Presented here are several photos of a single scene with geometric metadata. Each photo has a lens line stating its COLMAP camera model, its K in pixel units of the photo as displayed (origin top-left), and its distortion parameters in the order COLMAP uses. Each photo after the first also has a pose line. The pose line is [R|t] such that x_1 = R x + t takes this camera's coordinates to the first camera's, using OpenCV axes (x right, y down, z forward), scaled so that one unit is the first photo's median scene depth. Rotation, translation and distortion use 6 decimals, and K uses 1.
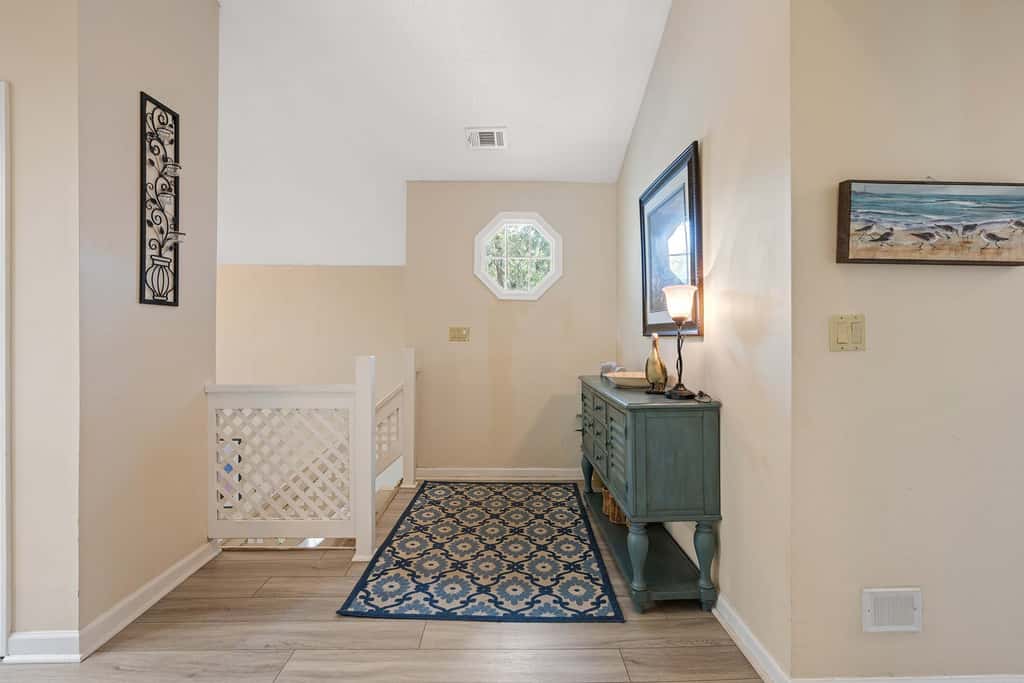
lens RADIAL K [[476.5, 0, 516.2], [0, 476.5, 333.9], [0, 0, 1]] dist [-0.000082, 0.000036]
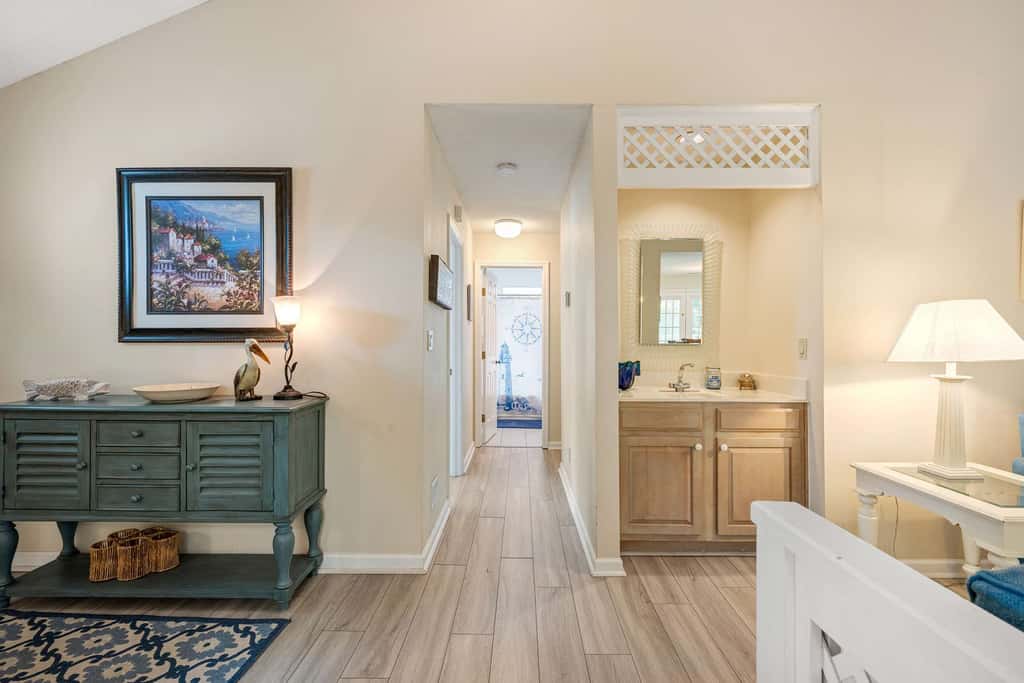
lens RADIAL K [[458.7, 0, 515.4], [0, 458.7, 339.3], [0, 0, 1]] dist [-0.003095, -0.000709]
pose [[0.026651, 0.008714, 0.999607, -0.668002], [-0.004711, 0.999952, -0.008591, 0.004285], [-0.999634, -0.004481, 0.026690, 0.437529]]
